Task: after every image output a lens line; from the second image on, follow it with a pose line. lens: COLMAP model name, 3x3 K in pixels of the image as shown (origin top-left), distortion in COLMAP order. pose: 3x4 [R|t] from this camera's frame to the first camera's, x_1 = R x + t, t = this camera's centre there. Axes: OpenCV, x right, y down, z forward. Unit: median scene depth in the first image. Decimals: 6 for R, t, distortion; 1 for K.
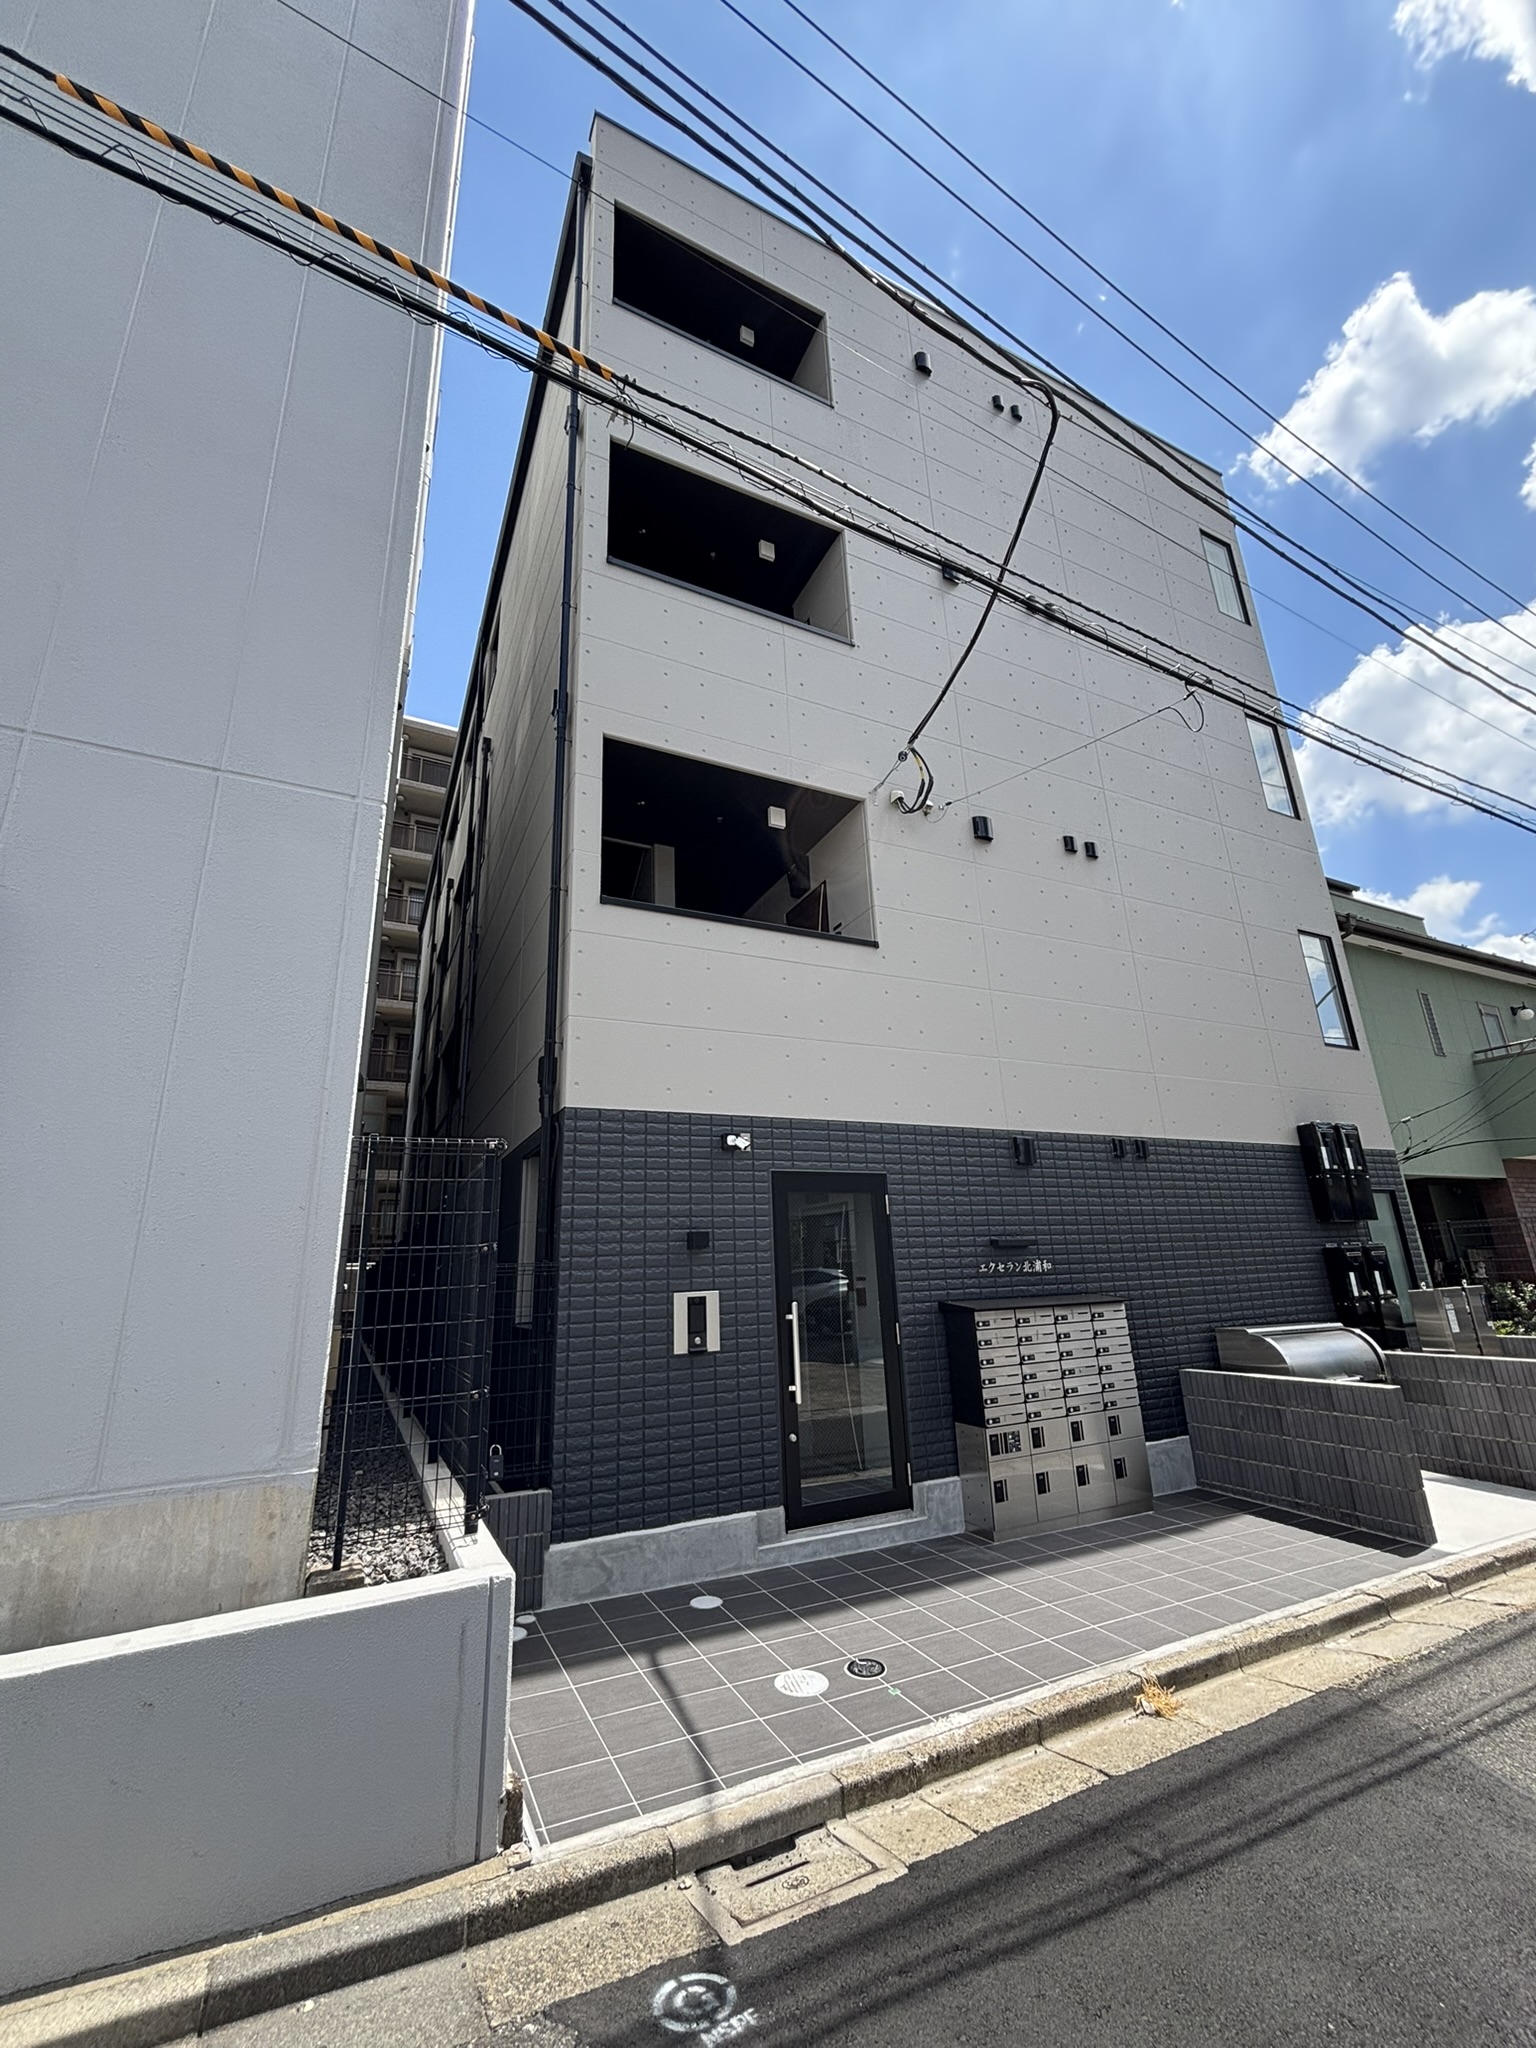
lens RADIAL K [[831.7, 0, 768.0], [0, 831.7, 1024.0], [0, 0, 1]] dist [0.011407, -0.008050]
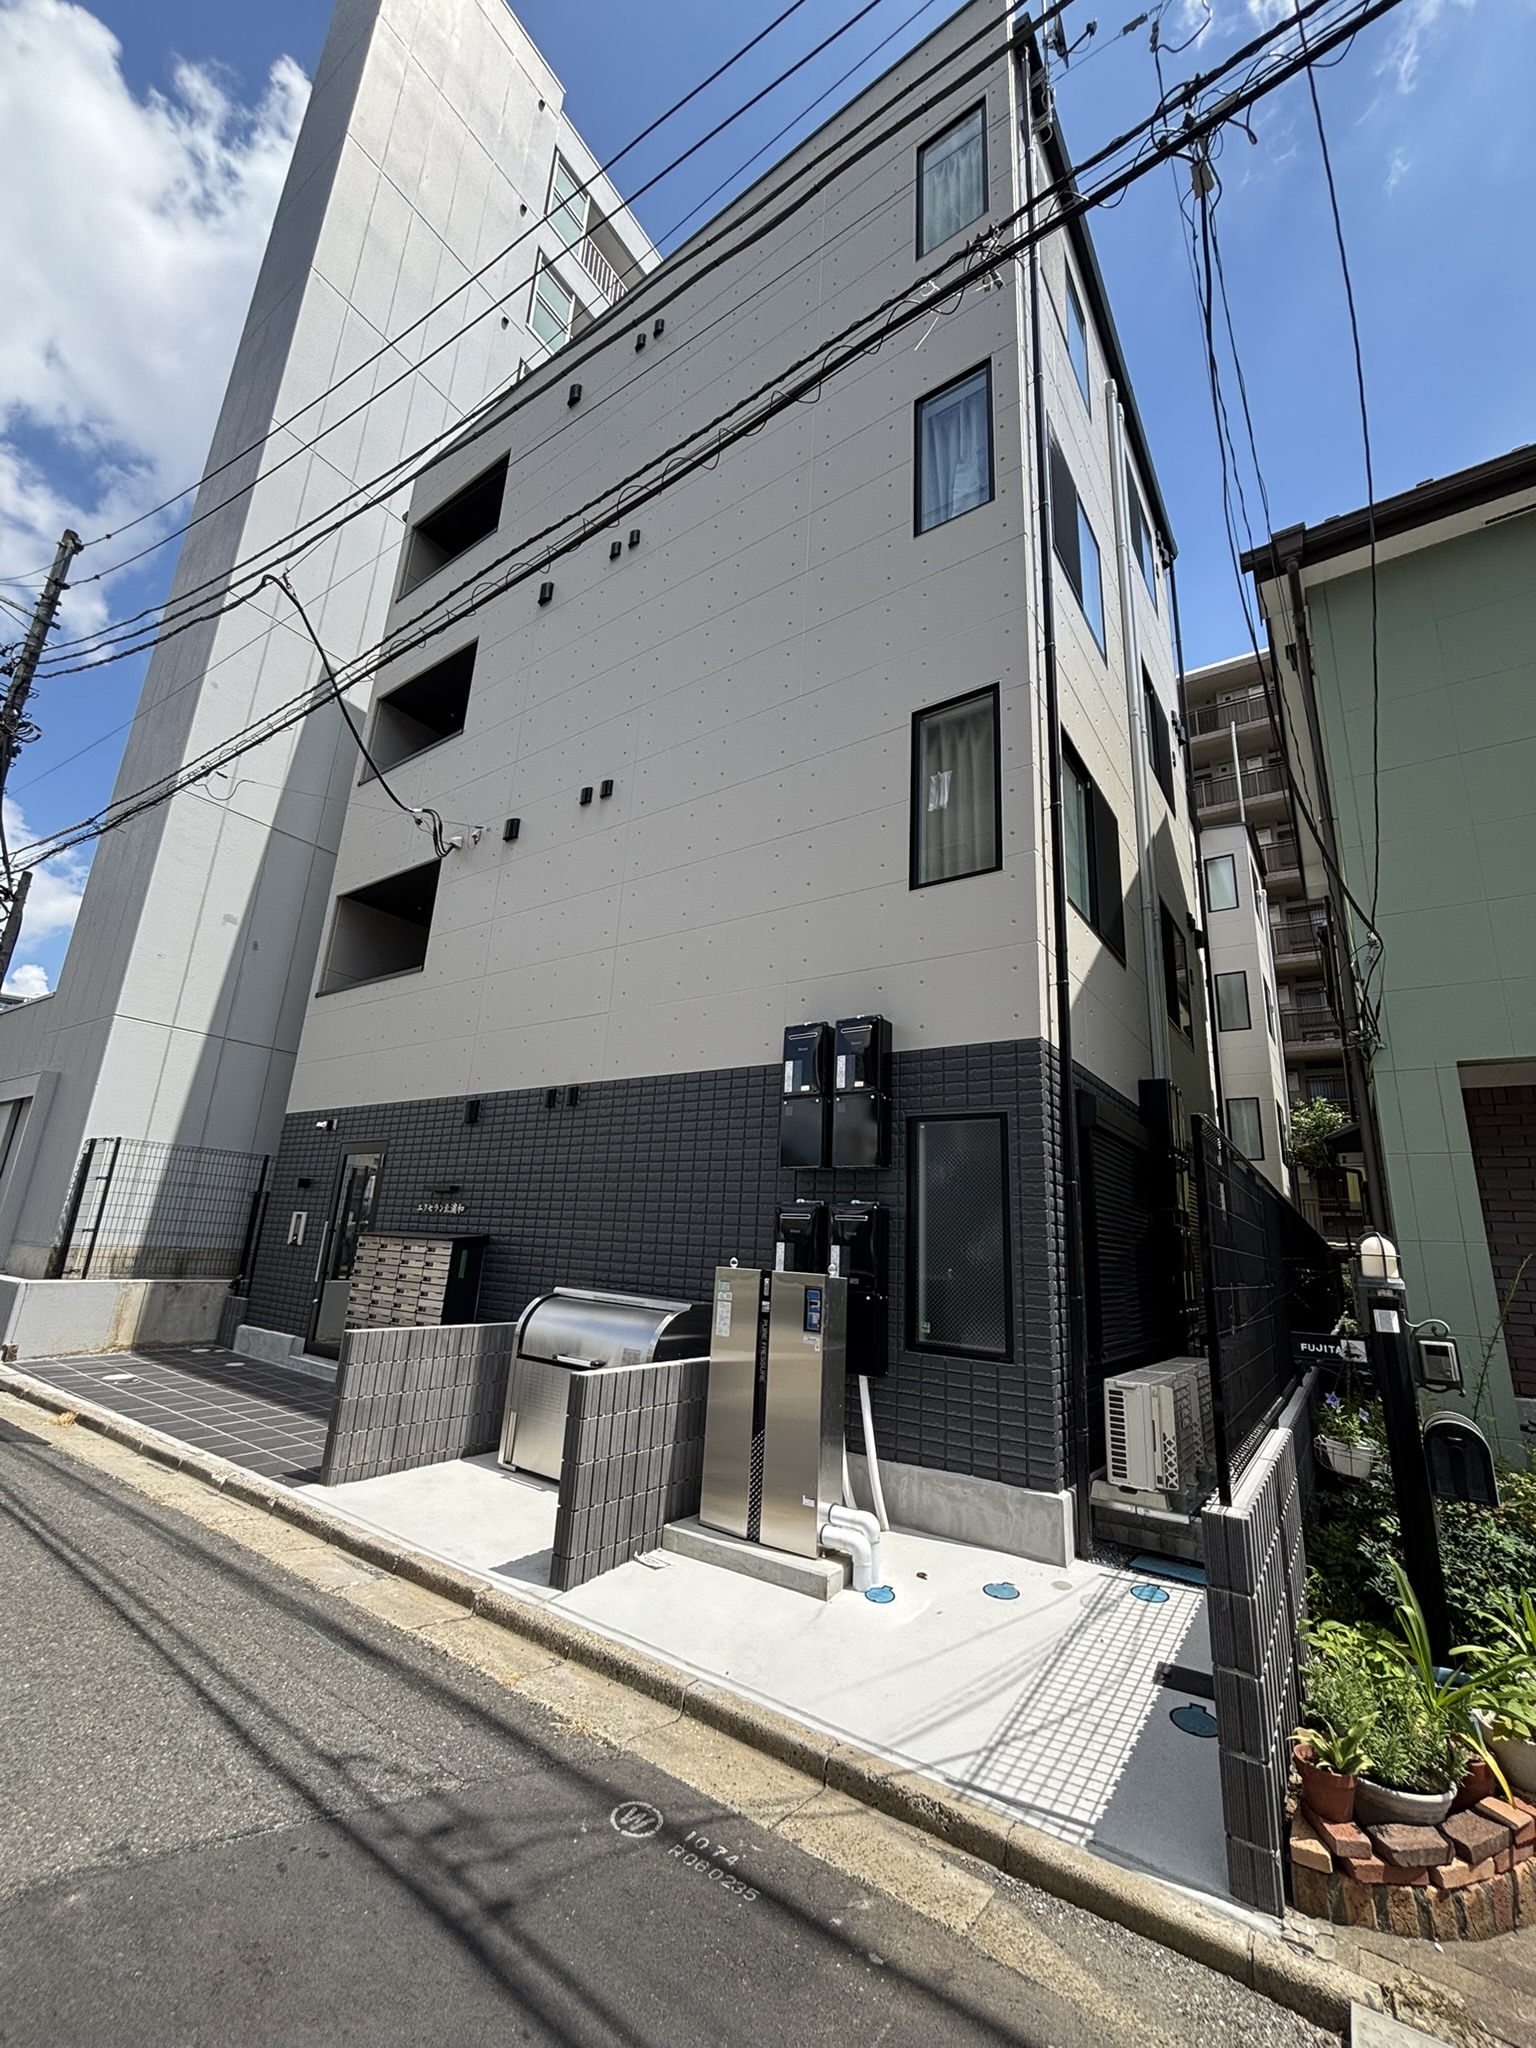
lens RADIAL K [[831.7, 0, 768.0], [0, 831.7, 1024.0], [0, 0, 1]] dist [0.011407, -0.008050]
pose [[0.473439, -0.167850, -0.864686, 1.812058], [0.188214, 0.978281, -0.086848, 0.250574], [0.860483, -0.121629, 0.494748, 0.941548]]
